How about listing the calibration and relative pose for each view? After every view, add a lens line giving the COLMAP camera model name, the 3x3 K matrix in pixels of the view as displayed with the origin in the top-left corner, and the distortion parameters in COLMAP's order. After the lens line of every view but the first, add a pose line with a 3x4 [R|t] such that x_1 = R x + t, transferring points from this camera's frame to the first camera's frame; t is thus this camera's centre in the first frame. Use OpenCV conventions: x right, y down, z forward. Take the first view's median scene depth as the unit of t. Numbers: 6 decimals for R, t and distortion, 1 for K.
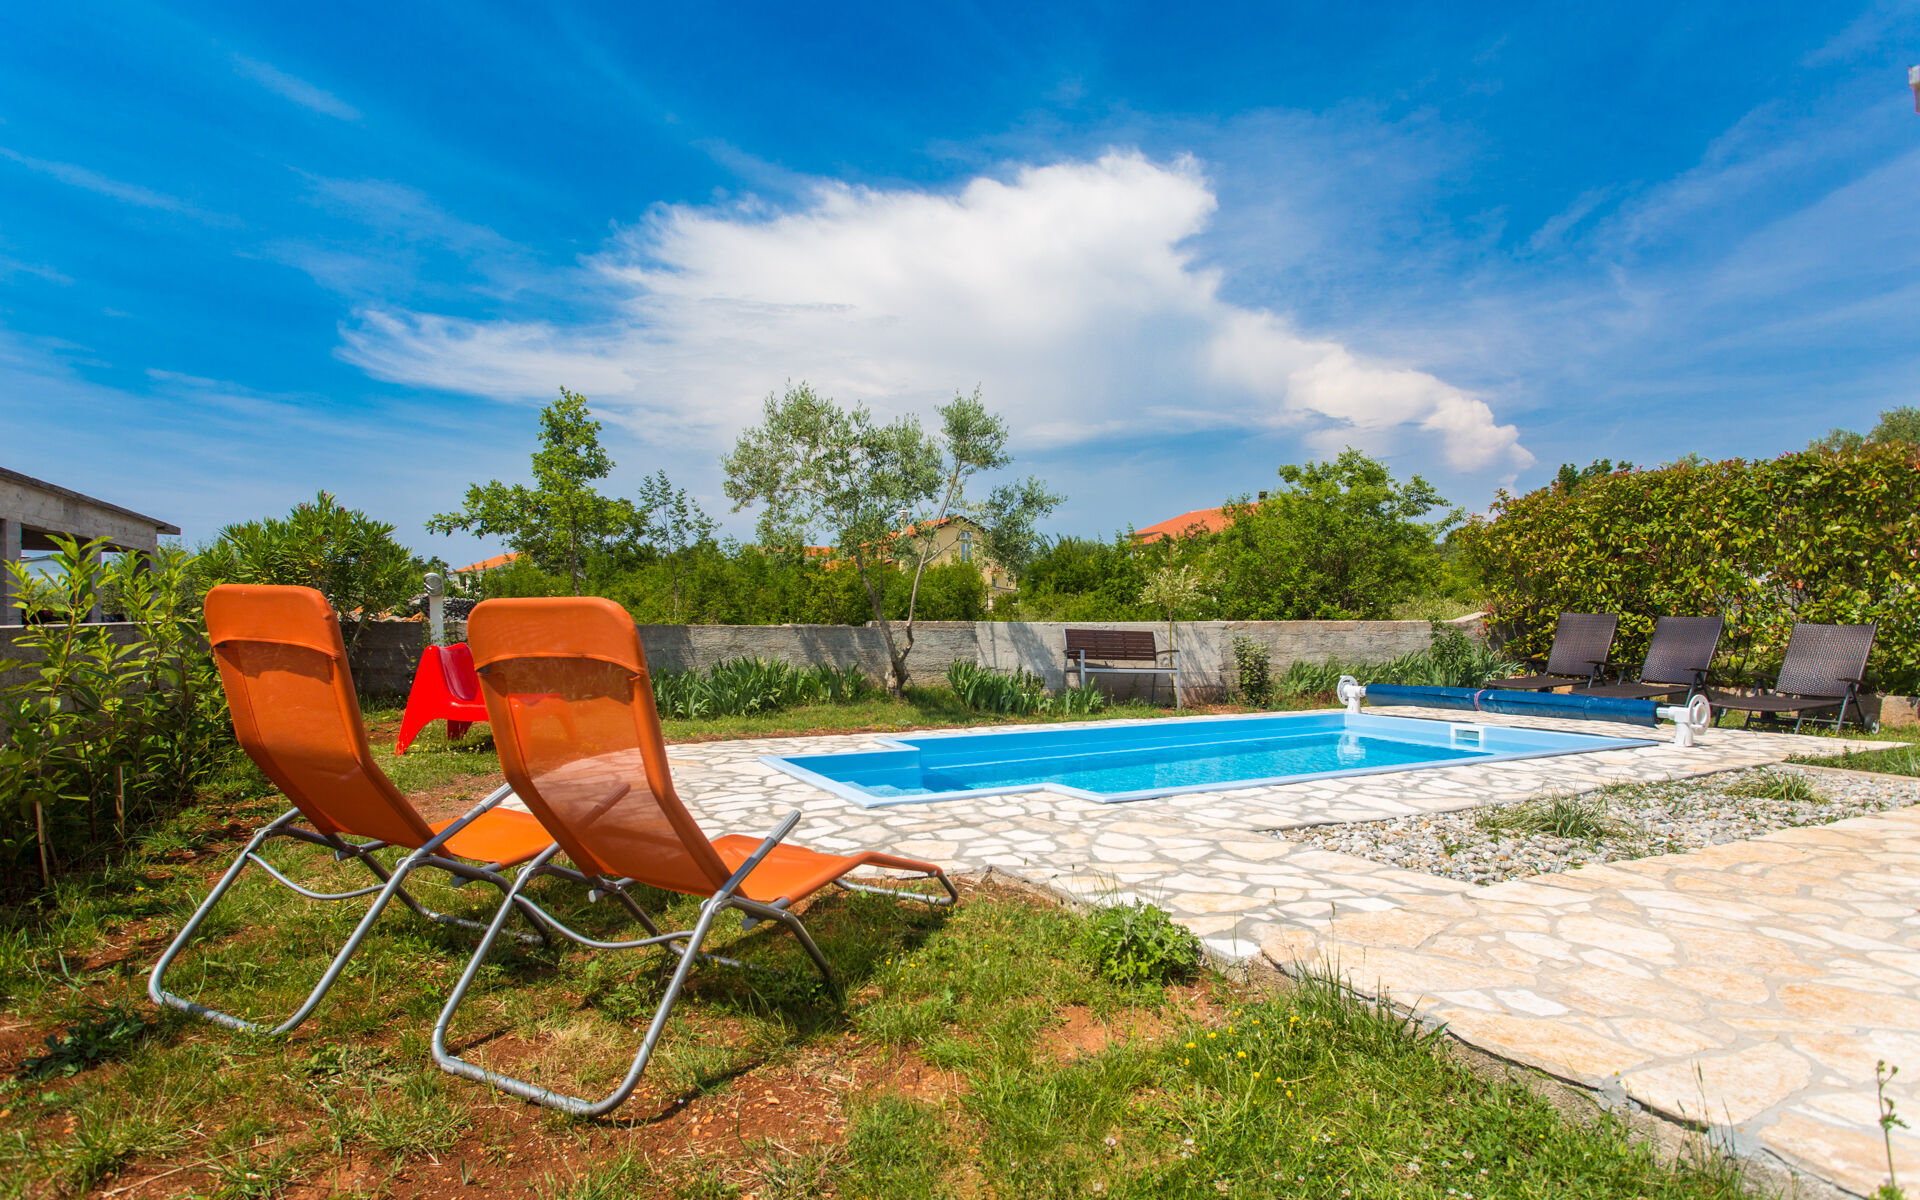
lens RADIAL K [[978.9, 0, 962.8], [0, 978.9, 609.4], [0, 0, 1]] dist [-0.001008, 0.000368]
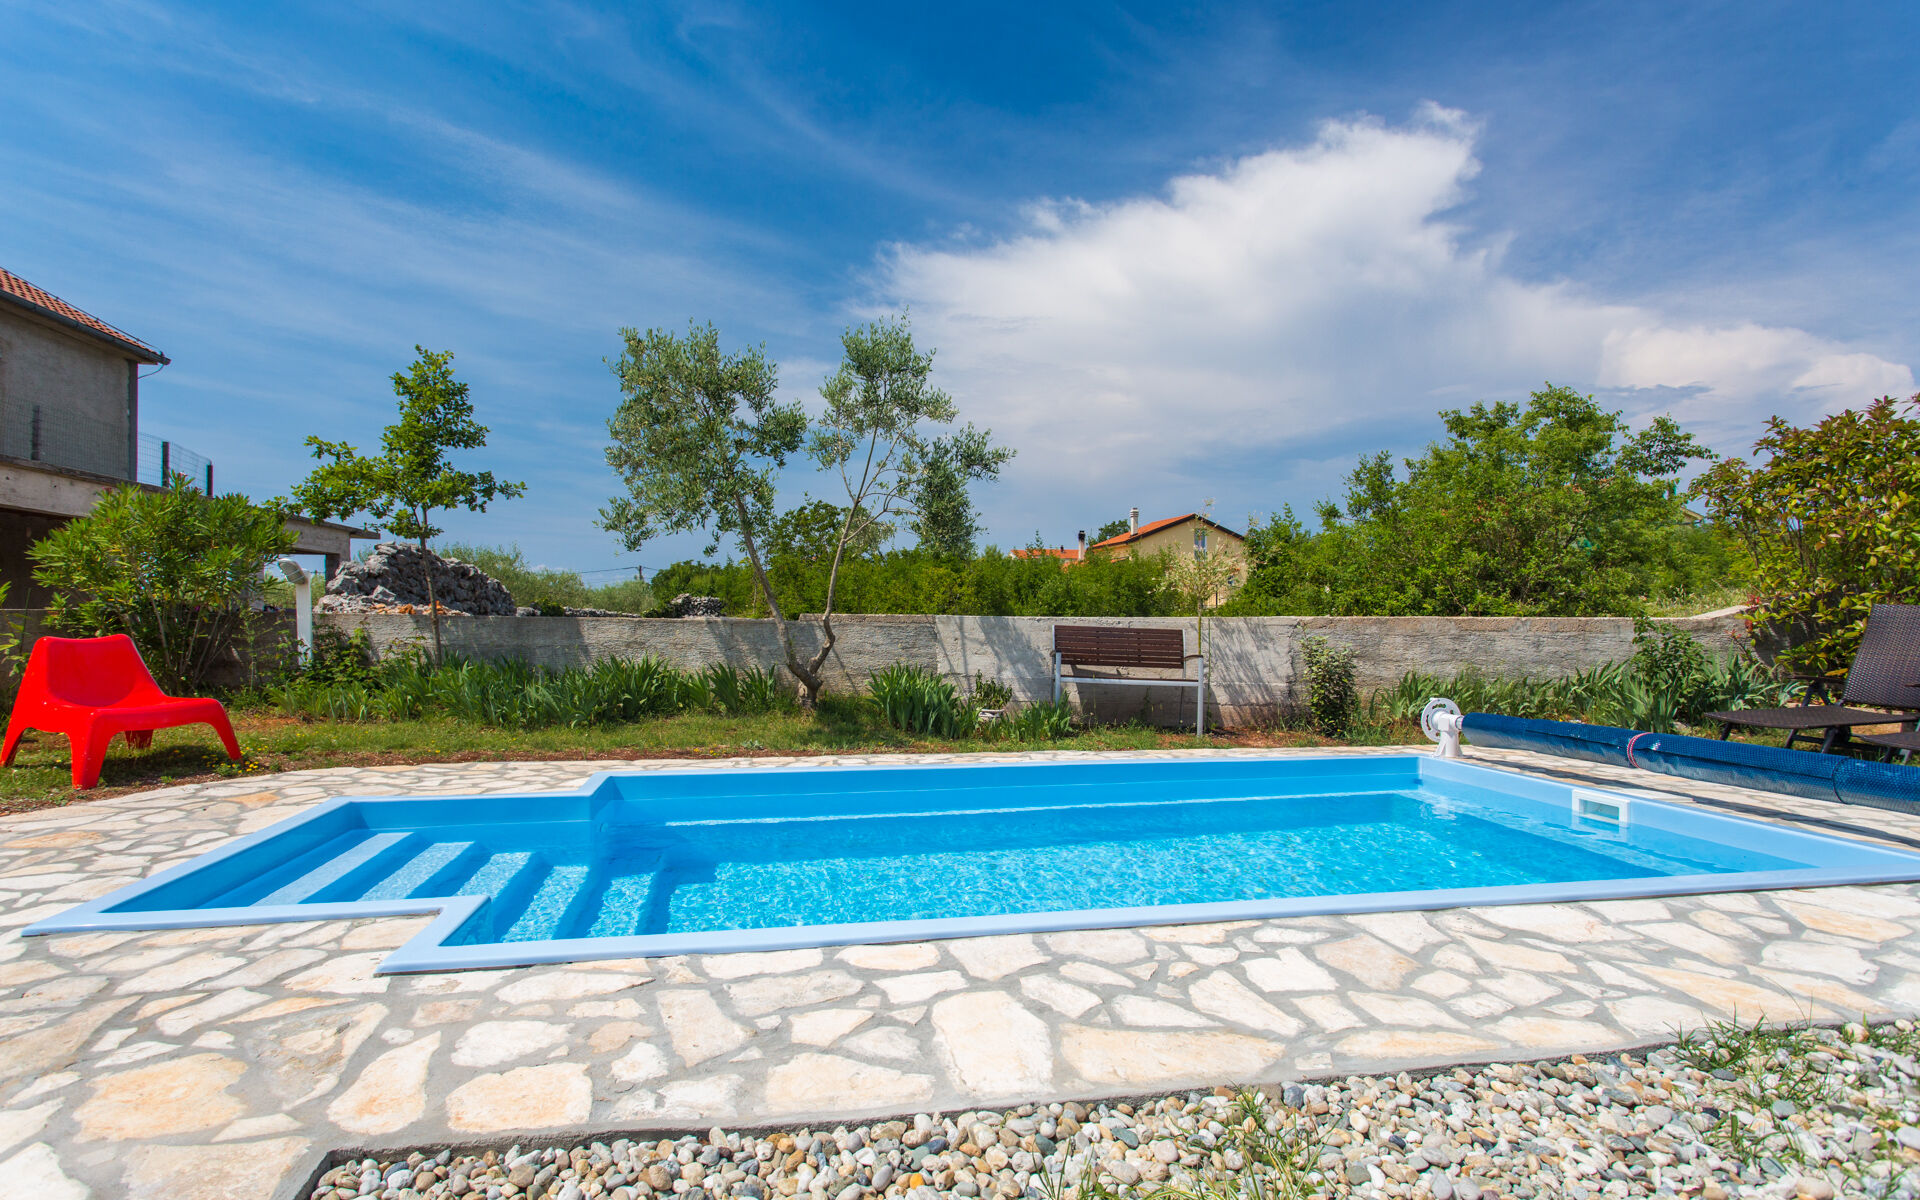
lens RADIAL K [[904.8, 0, 949.4], [0, 904.8, 606.6], [0, 0, 1]] dist [-0.001363, 0.003537]
pose [[0.953360, -0.000866, -0.301835, 0.229076], [-0.000140, 0.999995, -0.003313, 0.007143], [0.301836, 0.003201, 0.953354, 0.280816]]
